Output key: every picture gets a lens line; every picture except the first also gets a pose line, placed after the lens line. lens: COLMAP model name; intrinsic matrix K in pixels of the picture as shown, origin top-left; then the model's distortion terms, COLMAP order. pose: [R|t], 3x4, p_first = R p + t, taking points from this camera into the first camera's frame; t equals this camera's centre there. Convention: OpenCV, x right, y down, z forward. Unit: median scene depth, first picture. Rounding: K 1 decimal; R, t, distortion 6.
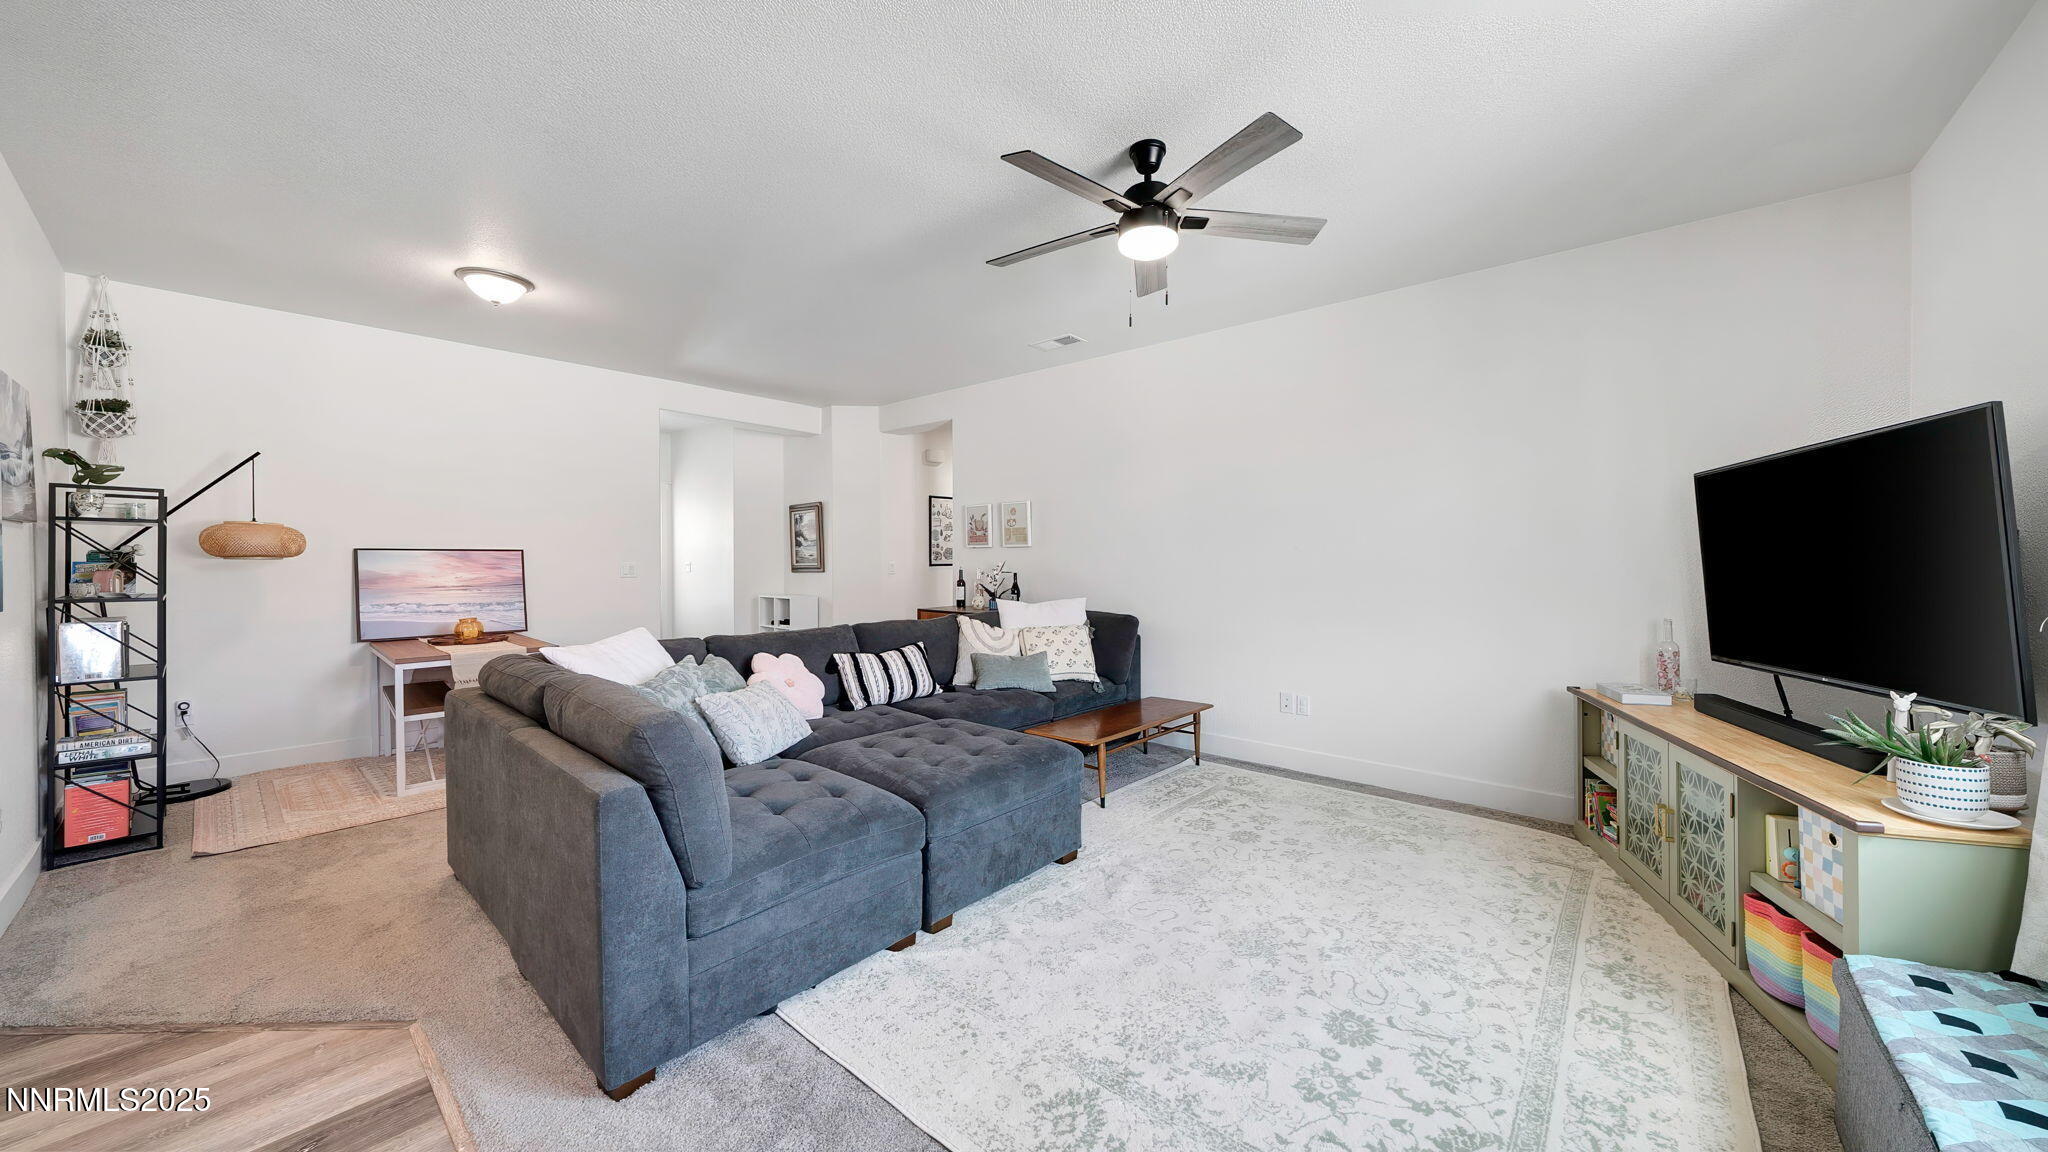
lens RADIAL K [[705.5, 0, 1024.0], [0, 705.5, 562.6], [0, 0, 1]] dist [-0.007109, 0.000219]
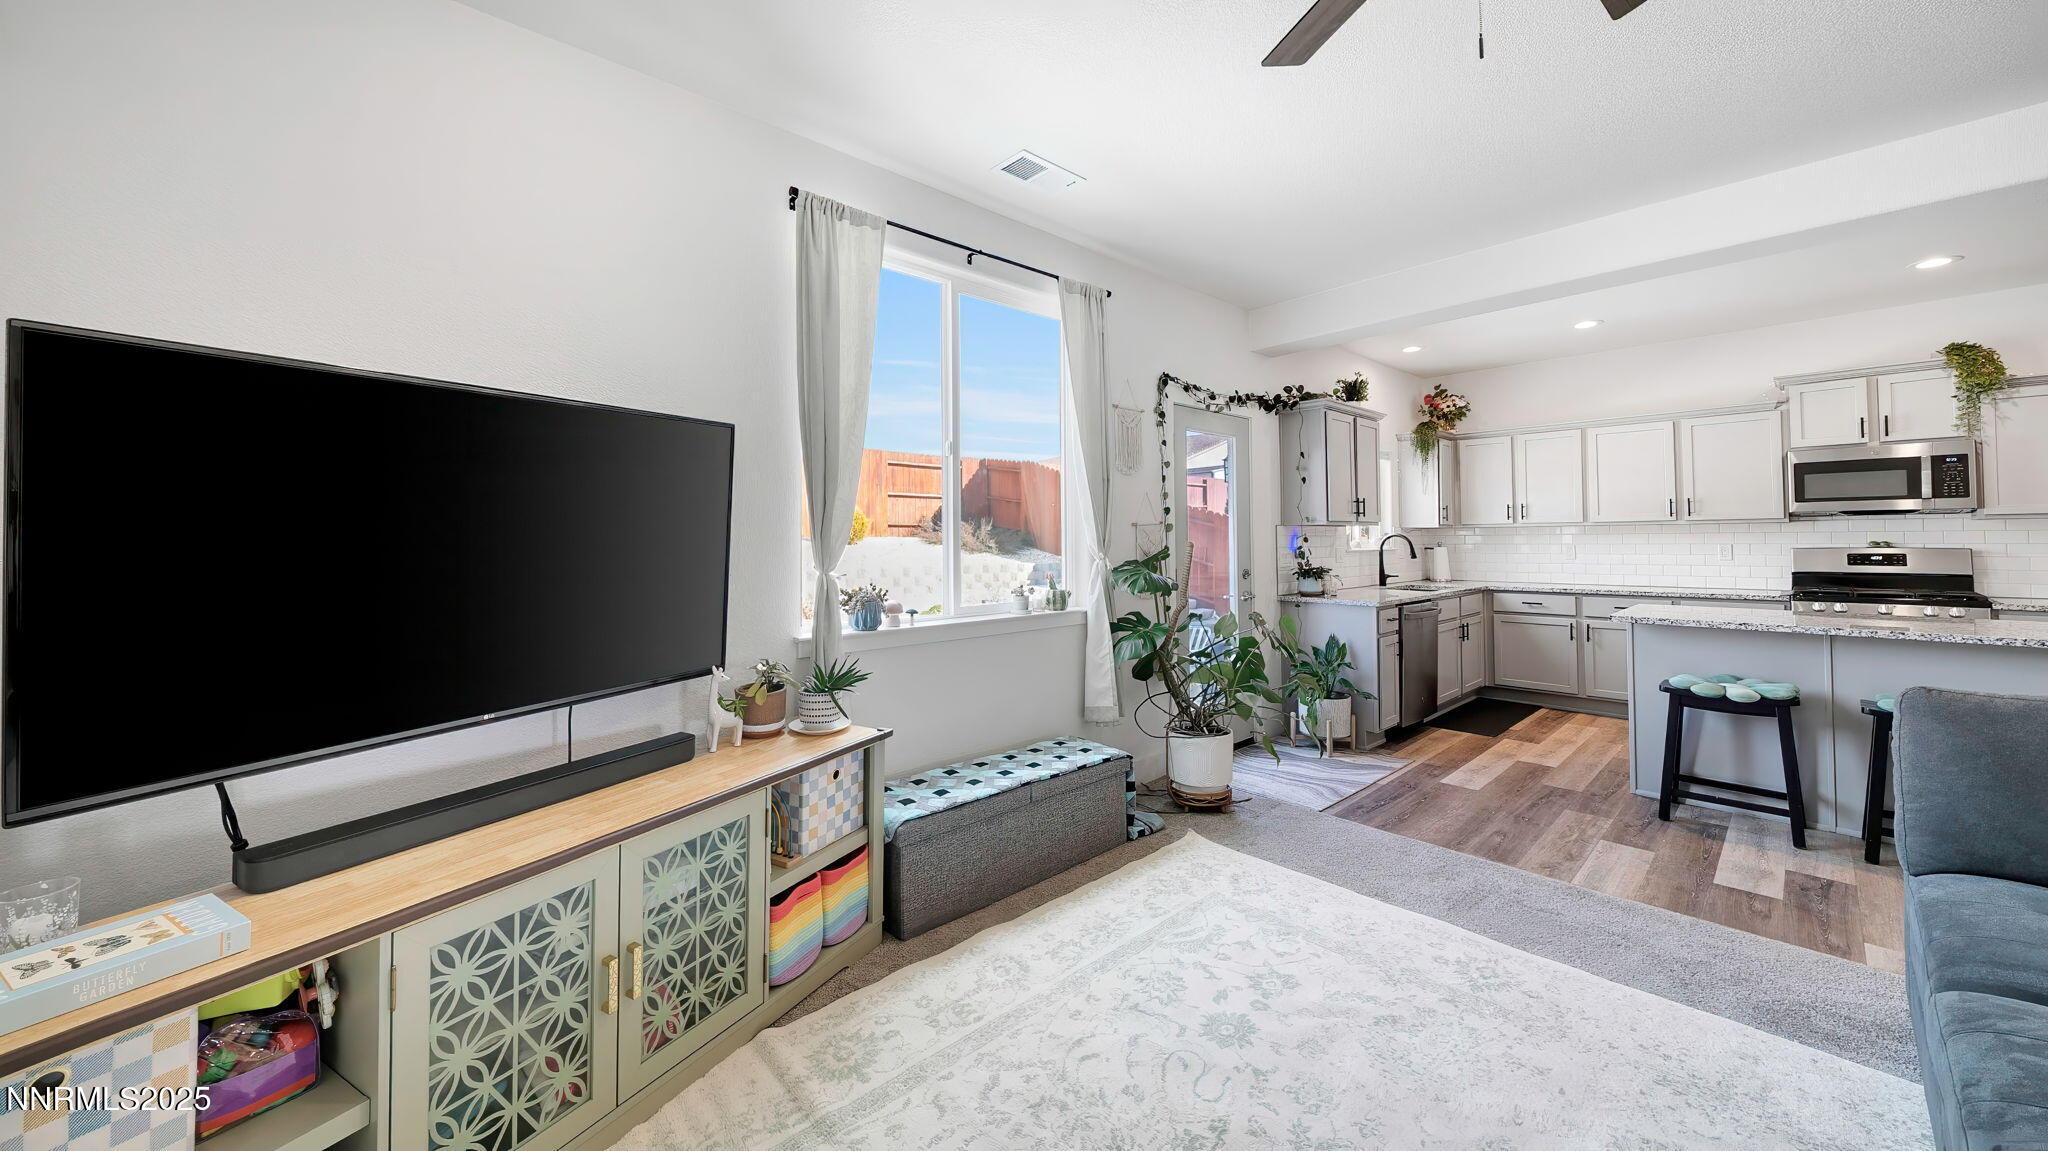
lens RADIAL K [[721.8, 0, 1018.8], [0, 721.8, 523.2], [0, 0, 1]] dist [-0.008550, -0.000132]
pose [[-0.992122, 0.009037, 0.124945, 0.309910], [0.006778, 0.999806, -0.018489, -0.008162], [-0.125088, -0.017497, -0.991991, 1.011951]]
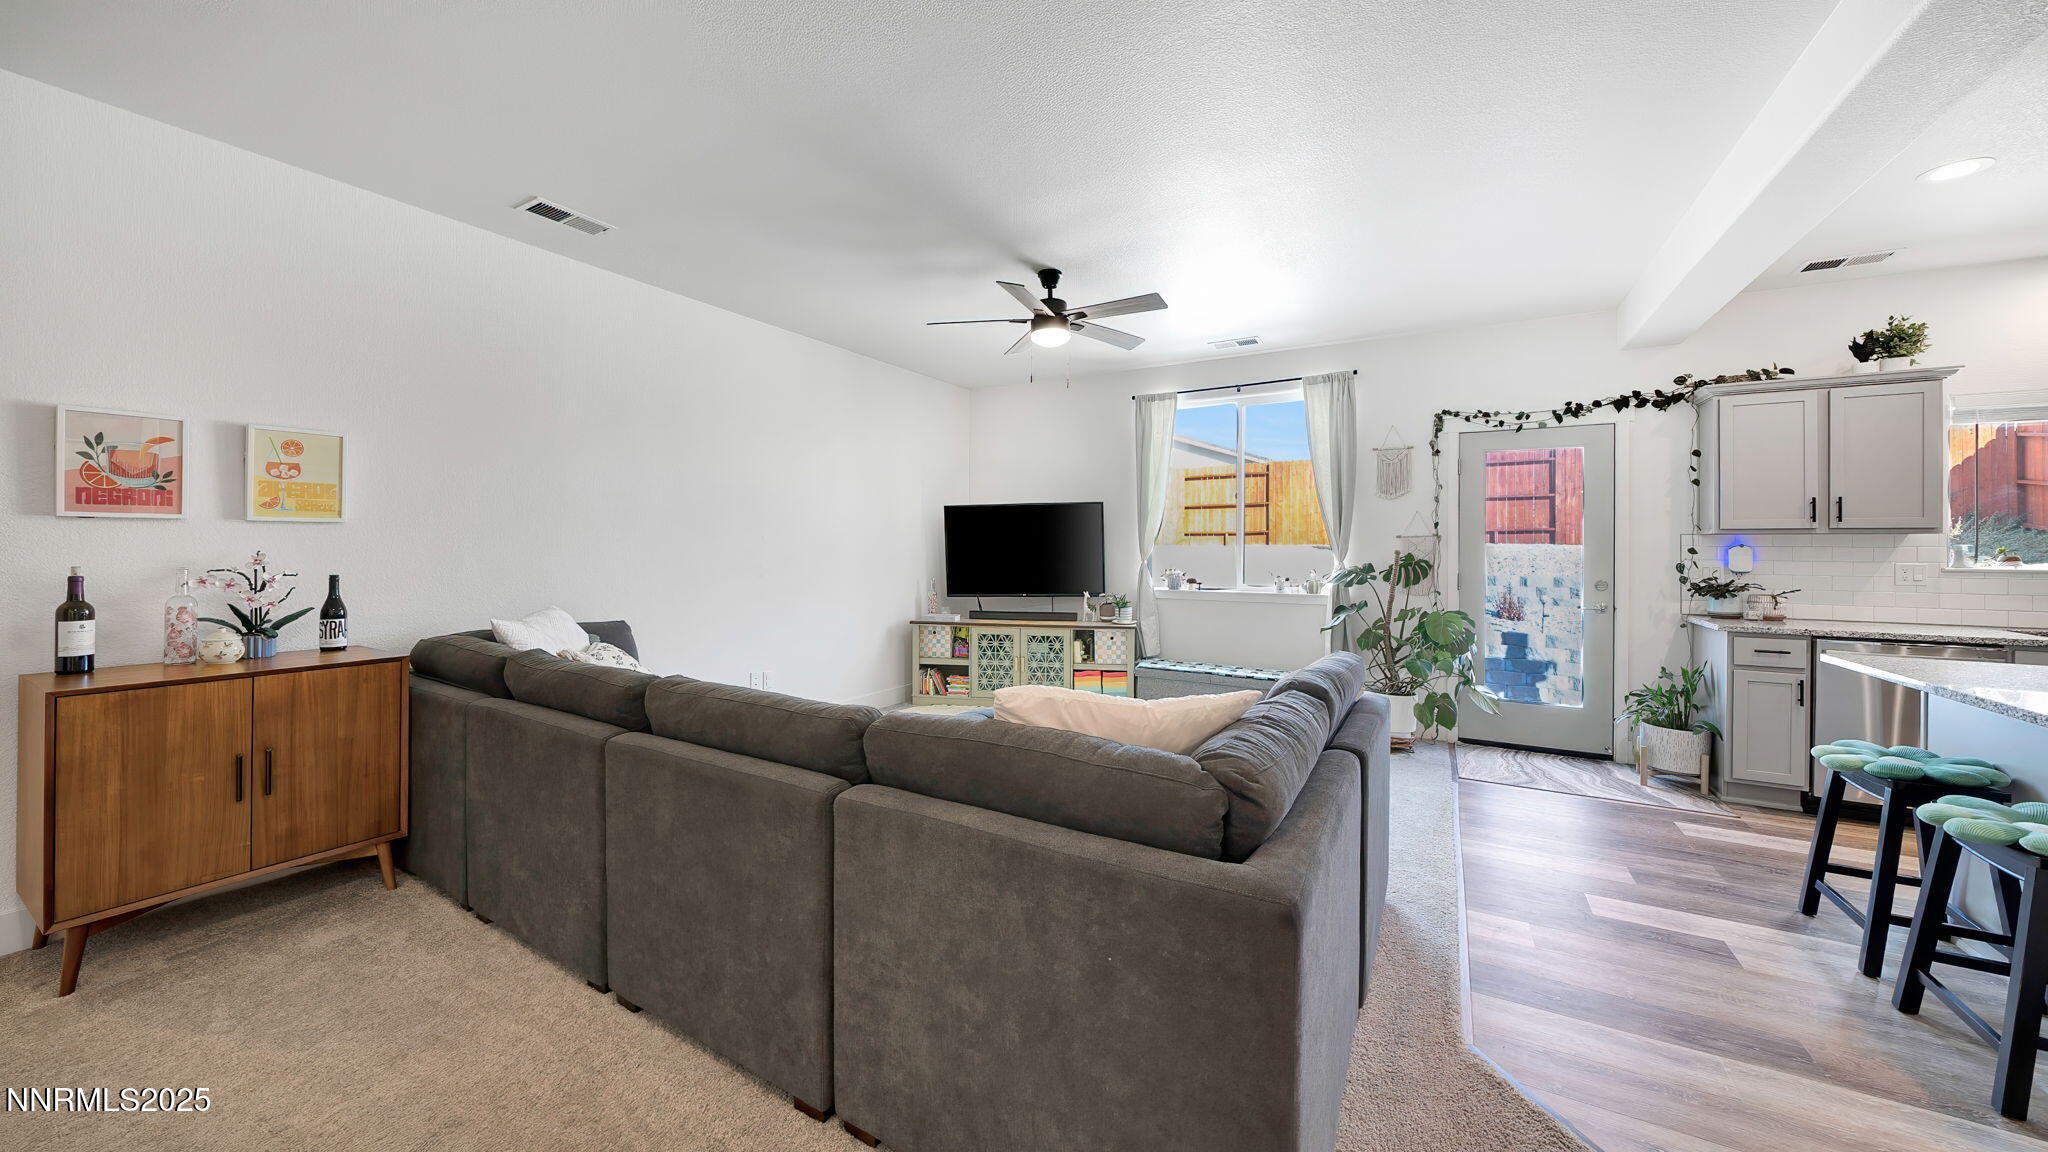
lens RADIAL K [[715.2, 0, 1034.8], [0, 715.2, 543.7], [0, 0, 1]] dist [-0.001019, 0.000025]
pose [[-0.195460, 0.003248, 0.980706, -0.874456], [0.000915, 0.999995, -0.003130, -0.007600], [-0.980711, 0.000286, -0.195462, 0.895460]]
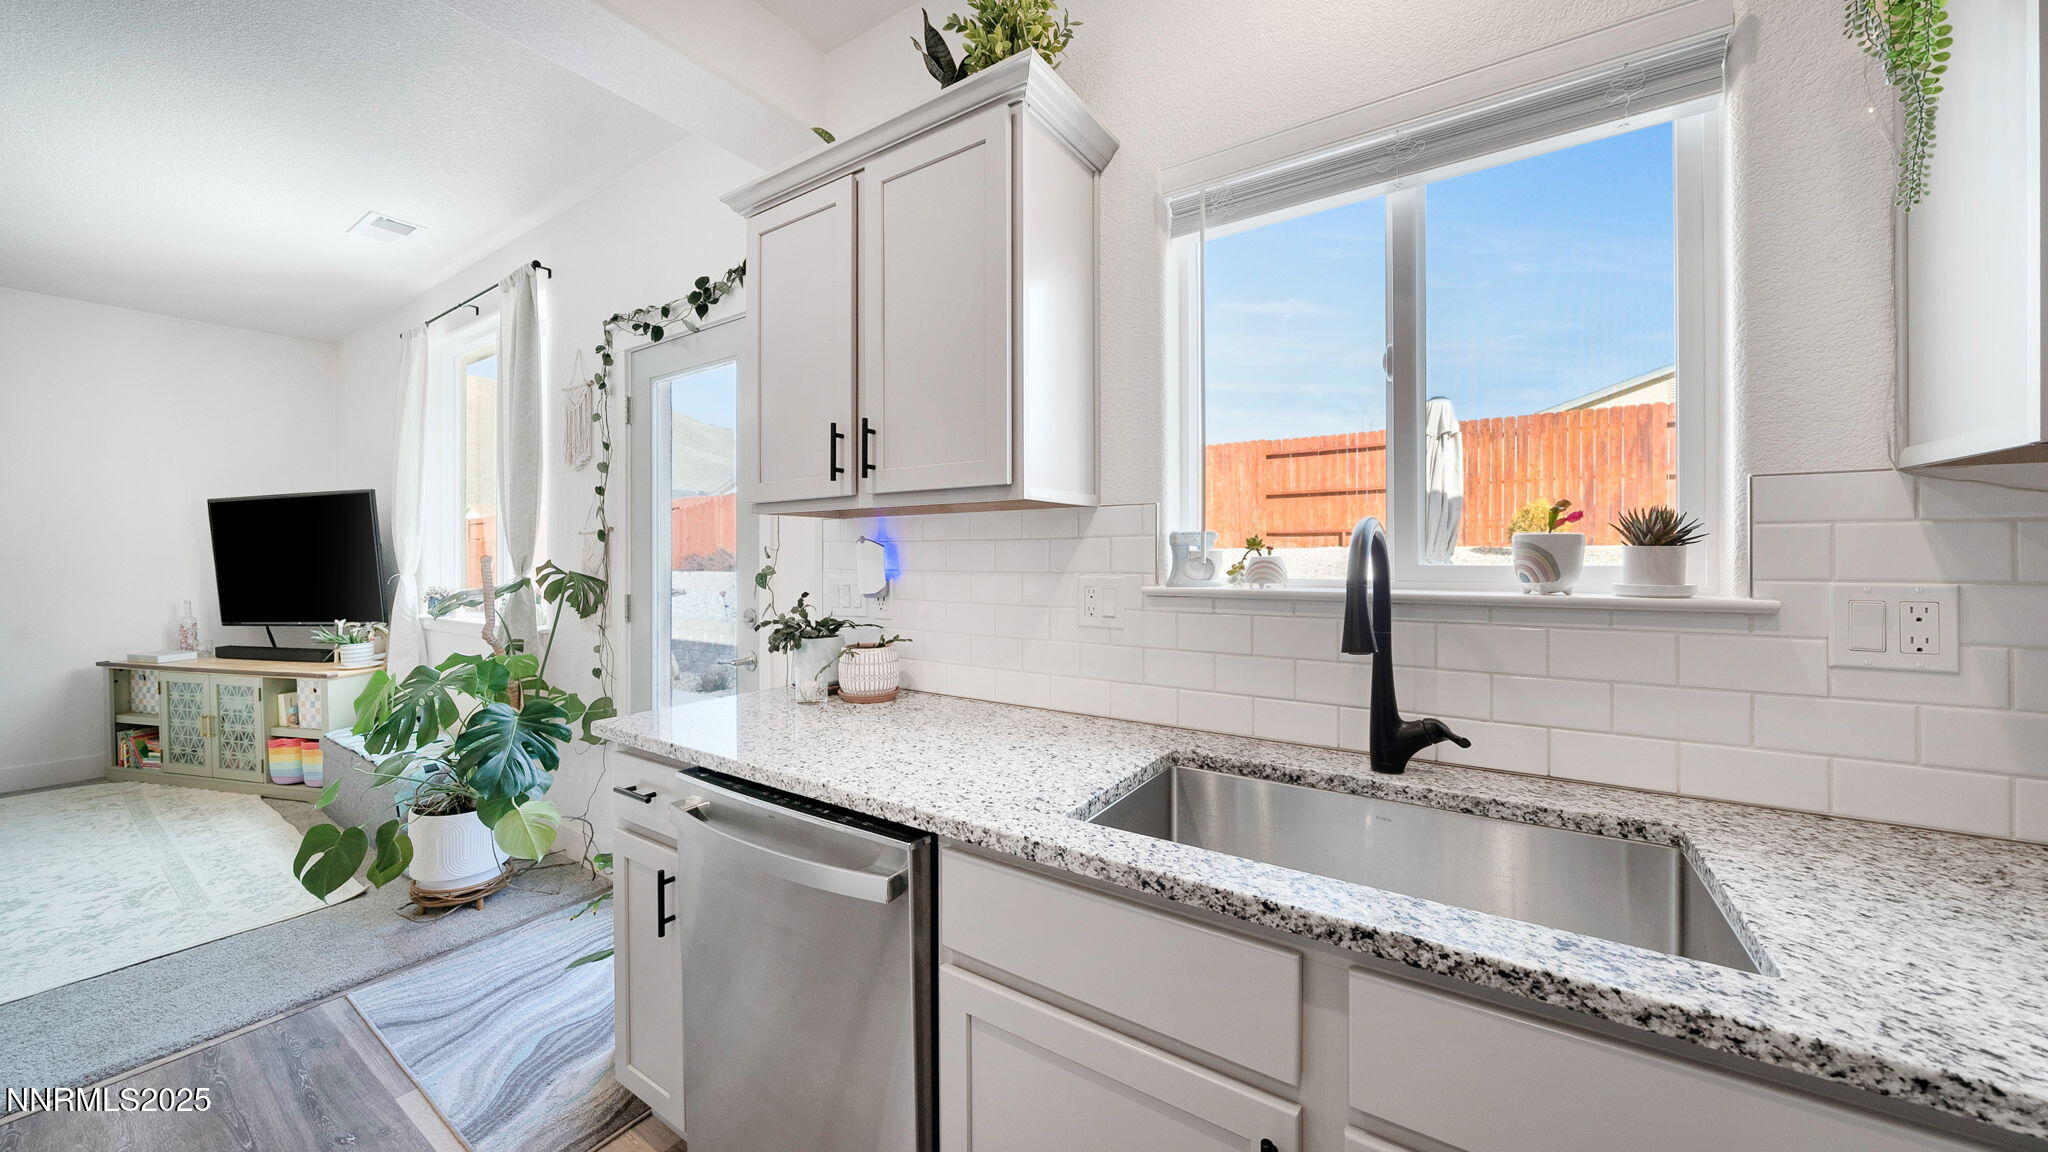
lens RADIAL K [[705.5, 0, 1024.0], [0, 705.5, 562.6], [0, 0, 1]] dist [-0.007109, 0.000219]
pose [[-0.127292, -0.010221, 0.991813, -0.545188], [0.009501, 0.999888, 0.011524, 0.003478], [-0.991820, 0.010890, -0.127181, -0.387334]]
